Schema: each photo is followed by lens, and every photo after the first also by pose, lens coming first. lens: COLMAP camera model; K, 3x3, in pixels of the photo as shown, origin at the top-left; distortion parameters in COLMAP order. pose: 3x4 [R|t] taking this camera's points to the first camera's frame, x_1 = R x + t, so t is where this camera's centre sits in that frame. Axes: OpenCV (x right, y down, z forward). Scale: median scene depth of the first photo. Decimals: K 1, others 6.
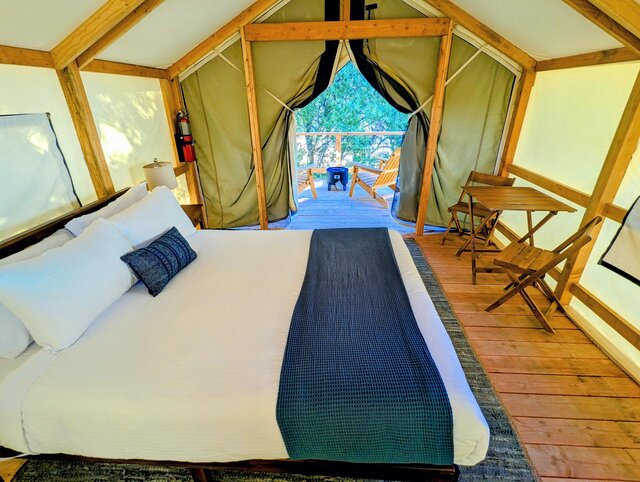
lens RADIAL K [[303.2, 0, 320.1], [0, 303.2, 241.5], [0, 0, 1]] dist [0.004478, 0.000470]
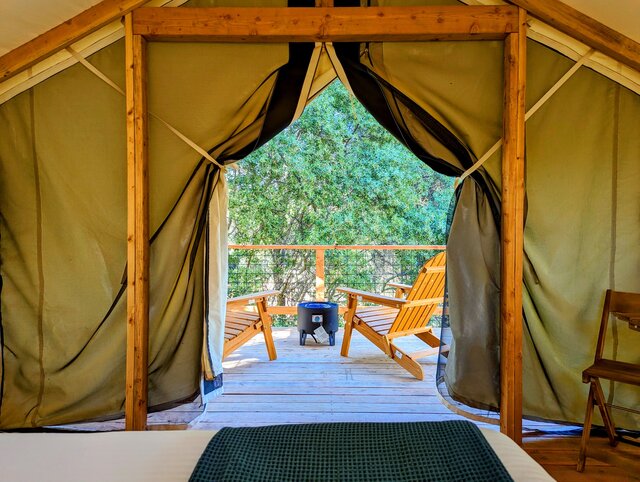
lens RADIAL K [[448.2, 0, 318.4], [0, 448.2, 238.8], [0, 0, 1]] dist [0.026755, -0.012327]
pose [[0.998938, 0.015263, 0.043471, 0.036426], [0.004559, 0.906153, -0.422926, -0.016648], [-0.045846, 0.422675, 0.905121, 0.387928]]
